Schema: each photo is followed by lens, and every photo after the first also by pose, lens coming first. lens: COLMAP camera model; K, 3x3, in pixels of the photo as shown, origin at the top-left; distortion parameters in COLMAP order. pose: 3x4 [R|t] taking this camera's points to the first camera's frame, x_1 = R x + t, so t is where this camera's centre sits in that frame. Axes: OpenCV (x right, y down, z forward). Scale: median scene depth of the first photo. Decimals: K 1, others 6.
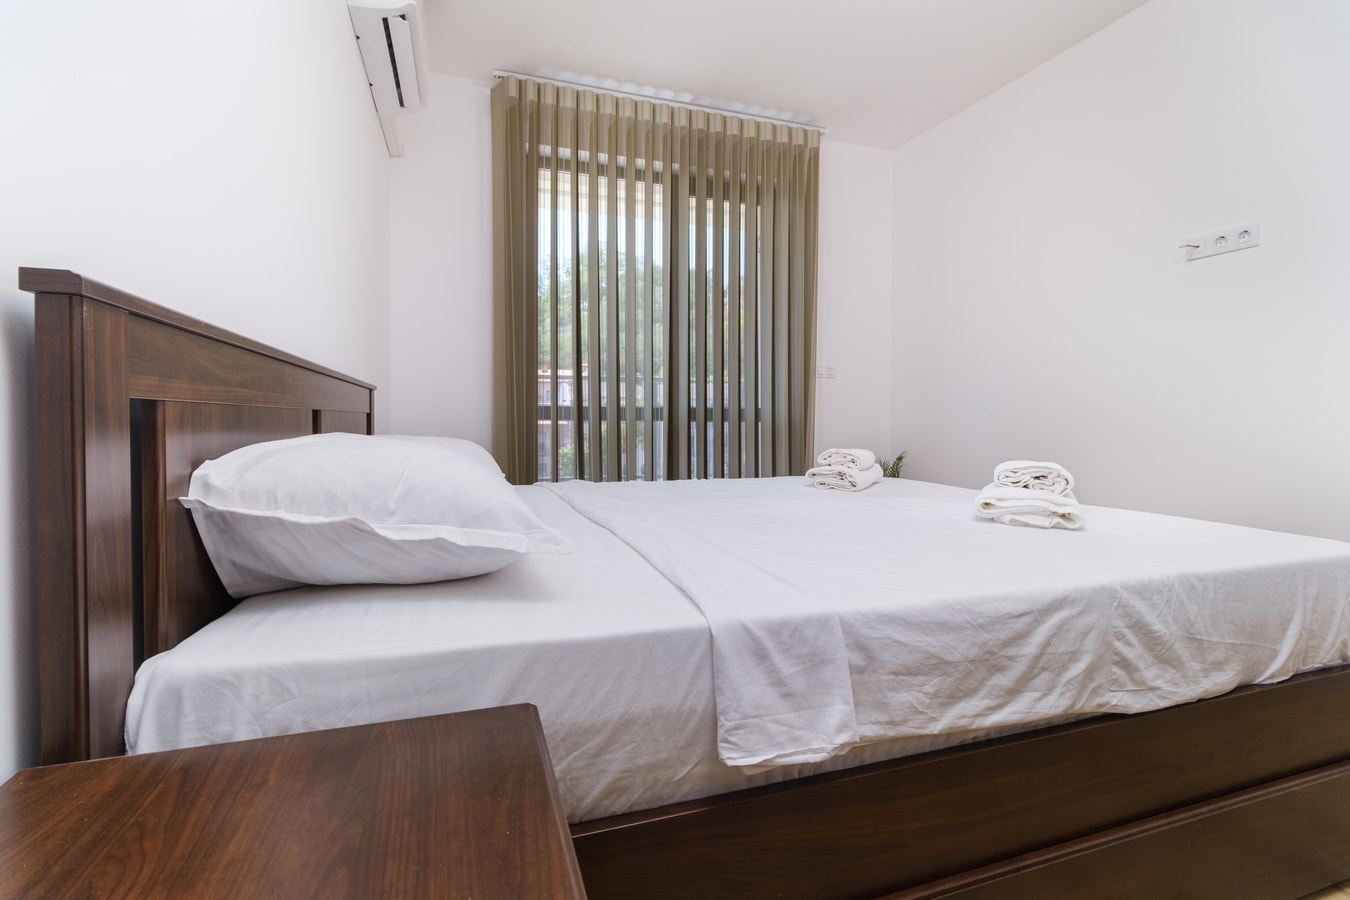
lens RADIAL K [[607.5, 0, 664.2], [0, 607.5, 426.2], [0, 0, 1]] dist [-0.001627, -0.000445]
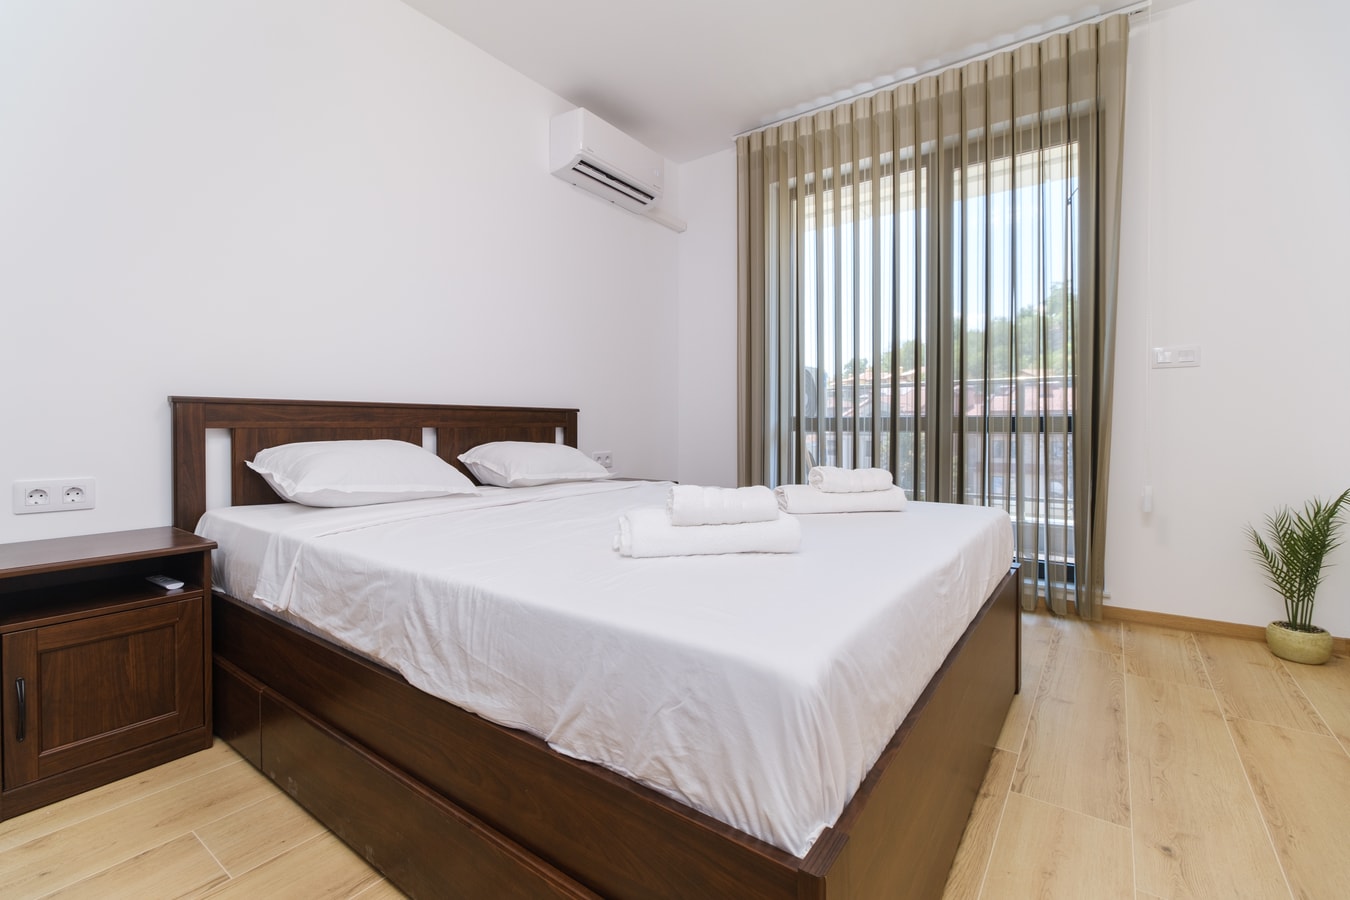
lens RADIAL K [[608.8, 0, 654.6], [0, 608.8, 420.1], [0, 0, 1]] dist [-0.009204, -0.000289]
pose [[0.562148, -0.013382, -0.826928, 1.849954], [-0.005889, 0.999779, -0.020183, -0.023822], [0.827016, 0.016216, 0.561945, 0.648890]]
